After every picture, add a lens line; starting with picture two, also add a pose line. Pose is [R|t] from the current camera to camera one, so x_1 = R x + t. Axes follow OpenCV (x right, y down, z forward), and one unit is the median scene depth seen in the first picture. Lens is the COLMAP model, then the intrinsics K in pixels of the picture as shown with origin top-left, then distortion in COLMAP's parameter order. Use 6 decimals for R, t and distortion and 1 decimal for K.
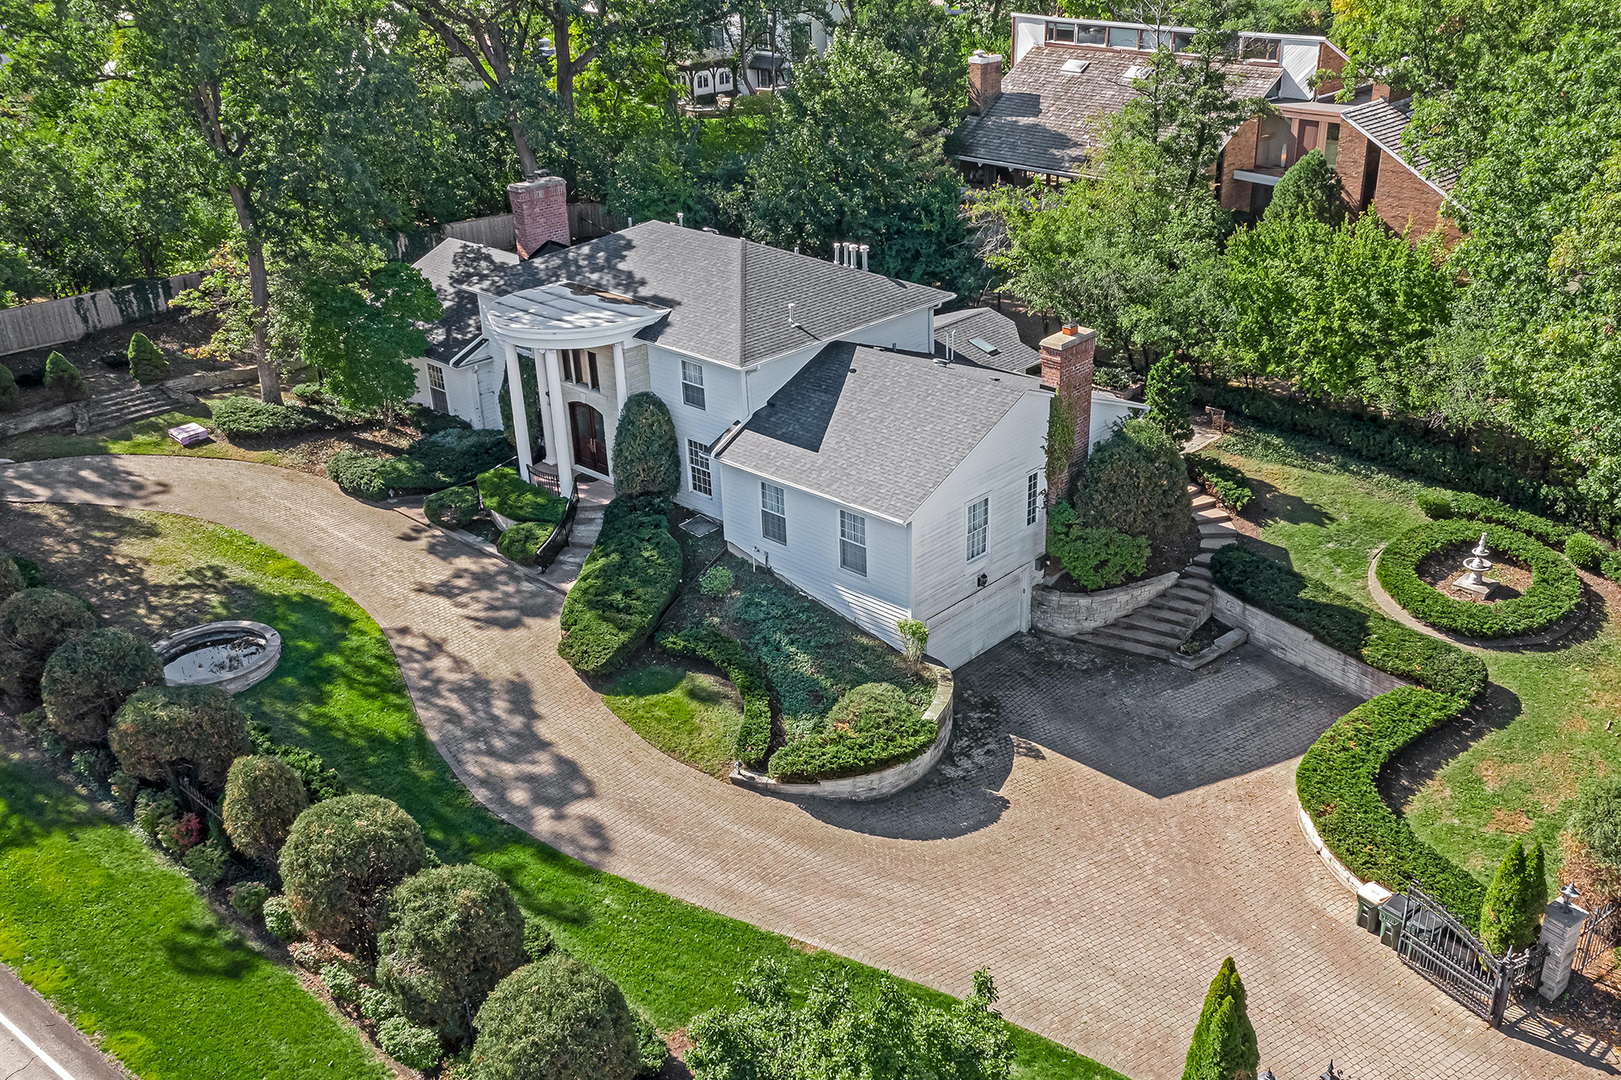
lens RADIAL K [[1469.7, 0, 901.9], [0, 1469.7, 598.0], [0, 0, 1]] dist [-0.015447, 0.020099]
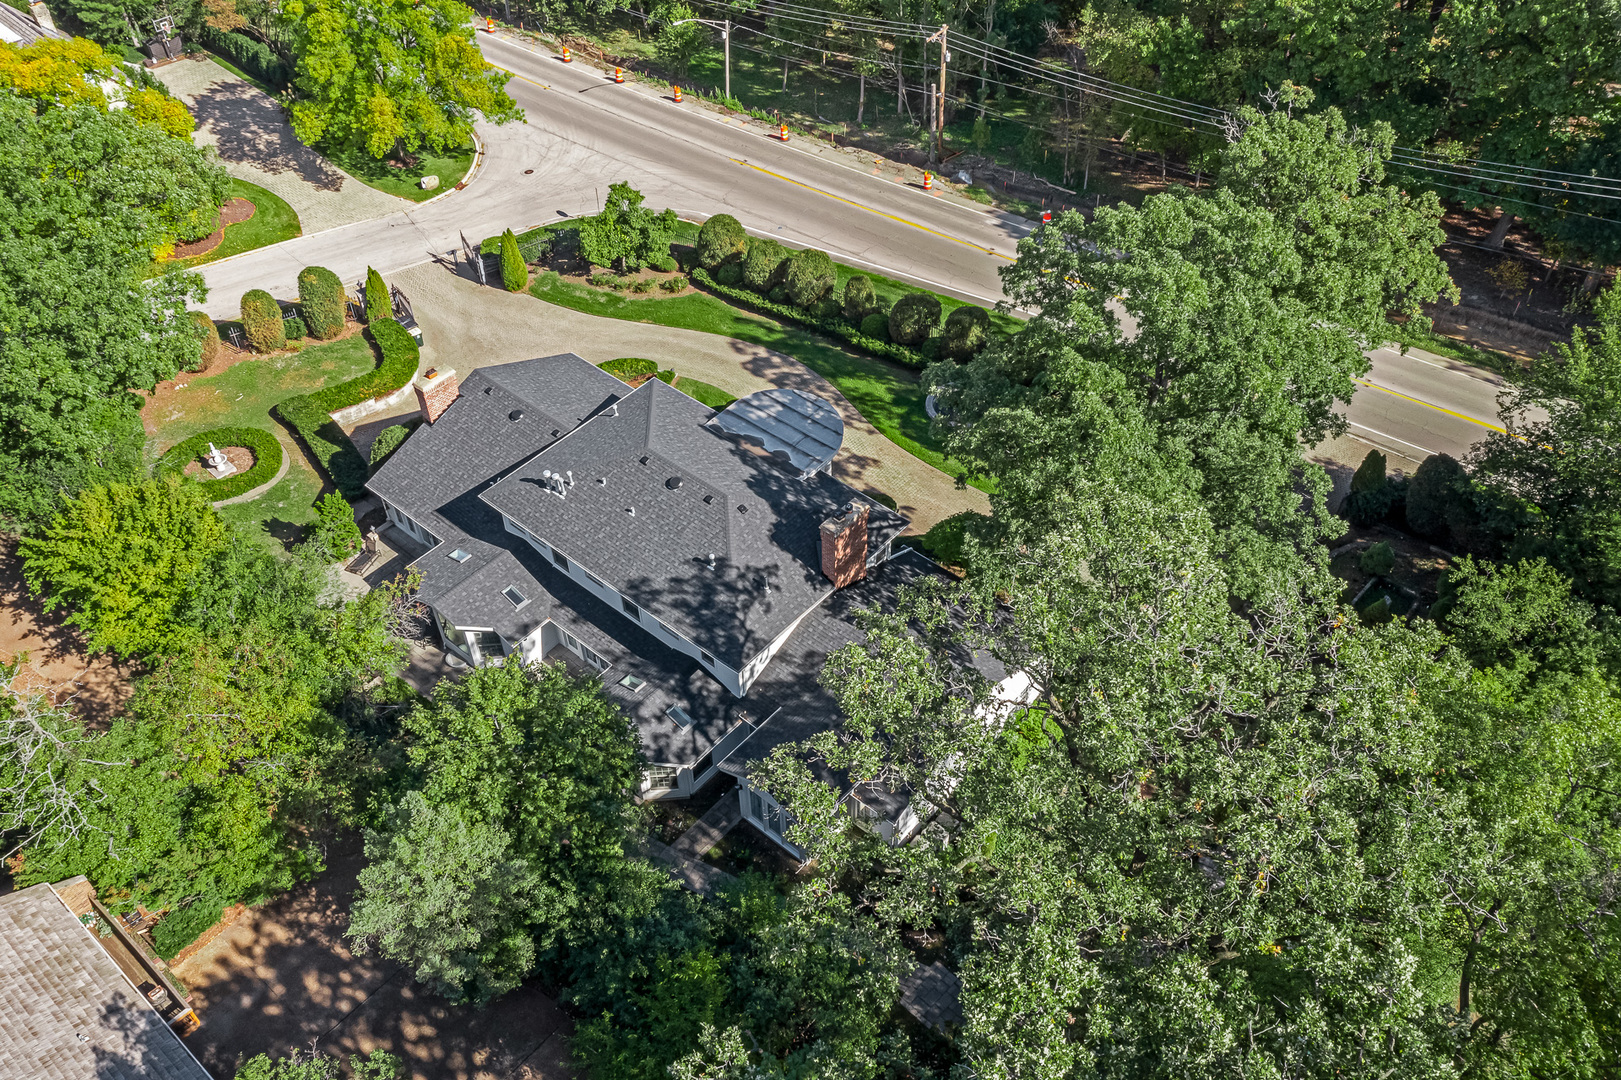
lens RADIAL K [[1321.1, 0, 806.1], [0, 1321.1, 550.8], [0, 0, 1]] dist [-0.003998, -0.002189]
pose [[-0.999669, 0.016289, 0.019919, -0.284290], [0.023829, 0.293897, 0.955540, -1.380241], [0.009711, 0.955698, -0.294188, 1.543608]]
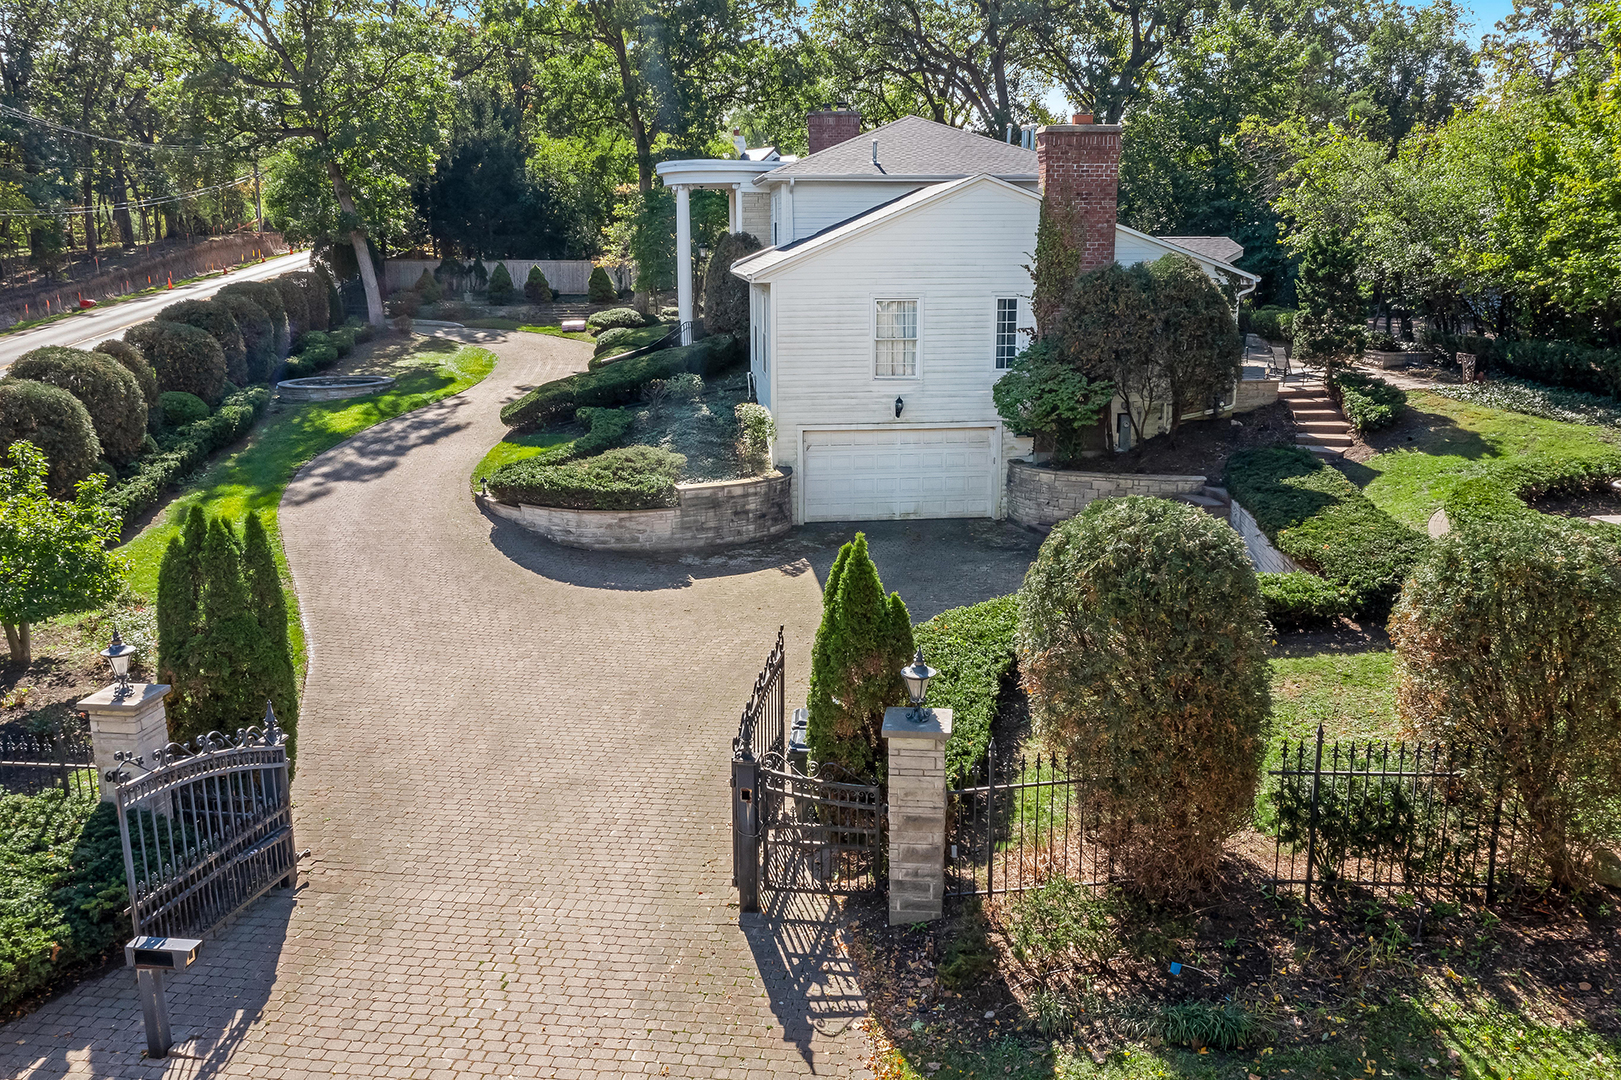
lens RADIAL K [[1321.1, 0, 813.9], [0, 1321.1, 537.1], [0, 0, 1]] dist [-0.003998, -0.002189]
pose [[0.731548, 0.159843, -0.662788, 0.504544], [-0.313931, 0.941916, -0.119338, 0.154059], [0.605215, 0.295371, 0.739236, 0.448623]]
